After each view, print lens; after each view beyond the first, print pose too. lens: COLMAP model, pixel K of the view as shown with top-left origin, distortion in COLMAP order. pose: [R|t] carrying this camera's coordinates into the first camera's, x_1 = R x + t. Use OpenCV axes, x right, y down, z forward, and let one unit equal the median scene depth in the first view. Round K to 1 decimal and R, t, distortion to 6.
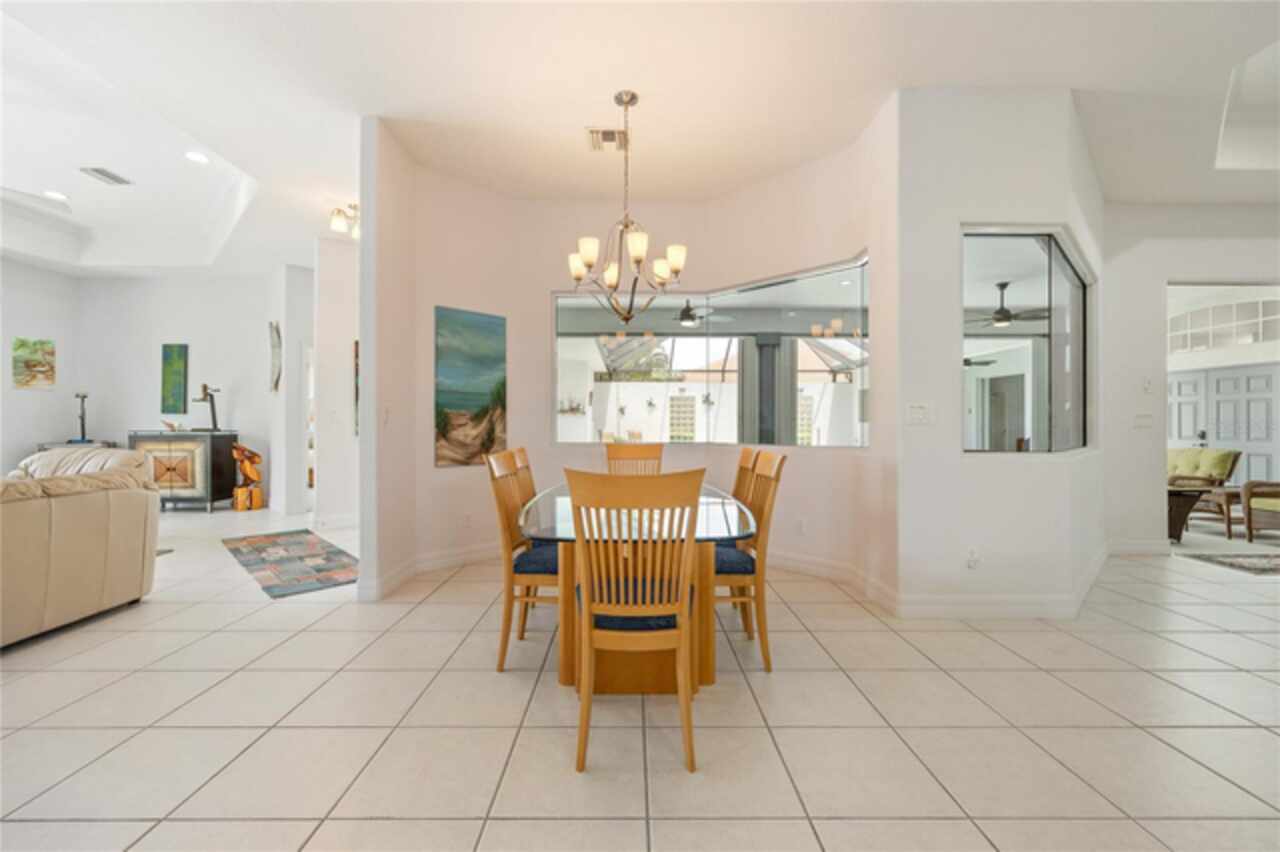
lens RADIAL K [[525.6, 0, 632.2], [0, 525.6, 420.8], [0, 0, 1]] dist [-0.000053, 0.000111]
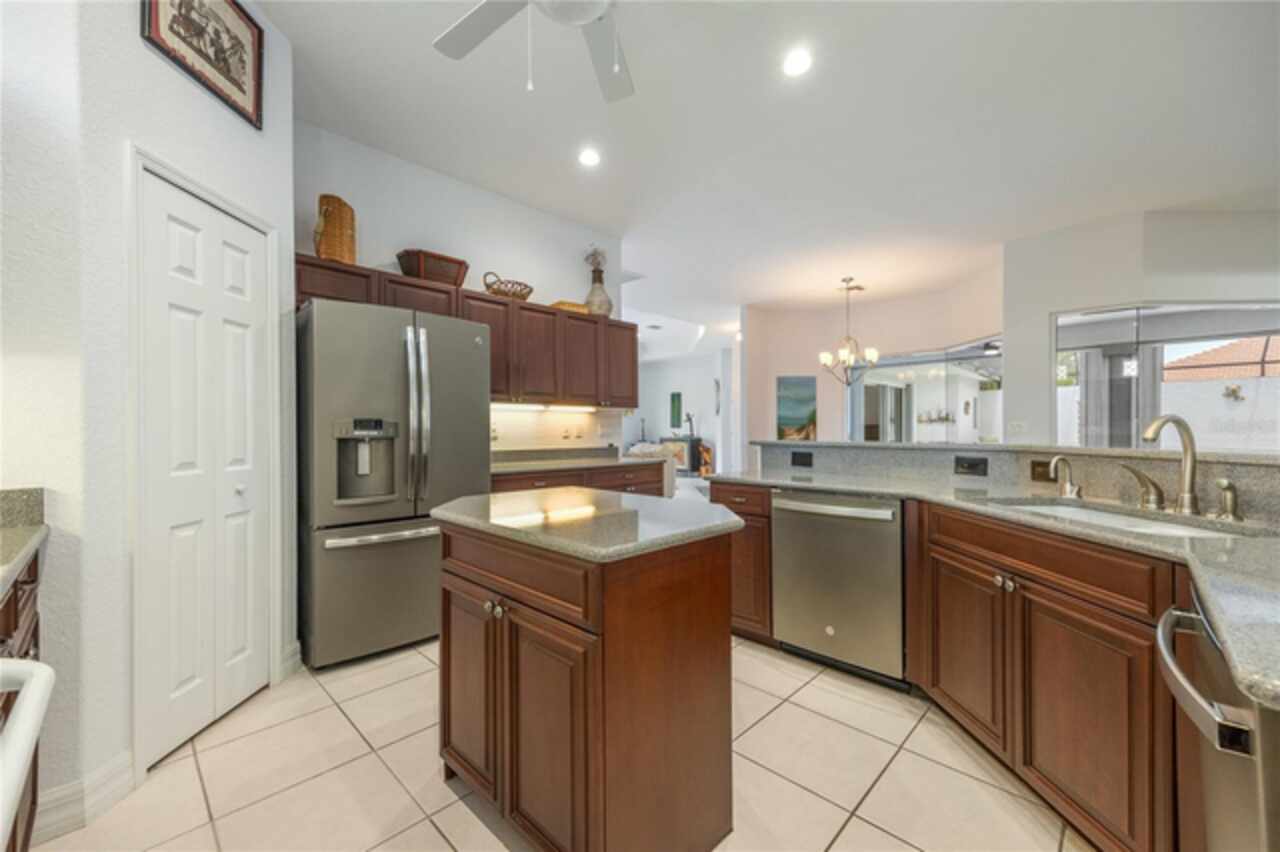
lens RADIAL K [[498.3, 0, 638.8], [0, 498.3, 433.3], [0, 0, 1]] dist [-0.010585, -0.000386]
pose [[0.716341, 0.000595, -0.697750, 0.358210], [0.007739, 0.999931, 0.008798, -0.010527], [0.697707, -0.011703, 0.716287, -0.466847]]
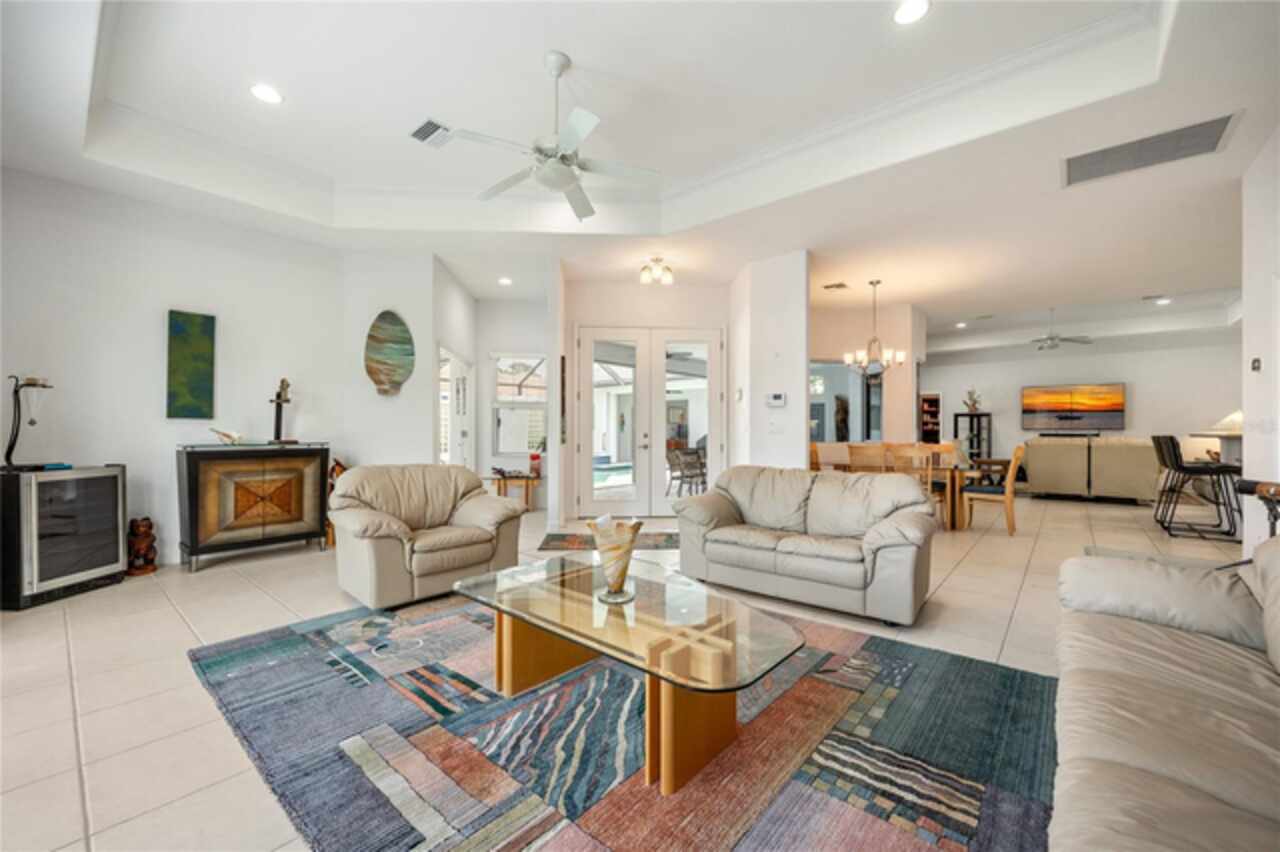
lens RADIAL K [[521.7, 0, 646.1], [0, 521.7, 429.5], [0, 0, 1]] dist [-0.000833, -0.000039]
pose [[0.647411, -0.003531, 0.762133, -1.038405], [-0.005537, 0.999941, 0.009336, -0.009576], [-0.762121, -0.010264, 0.647354, 0.150528]]
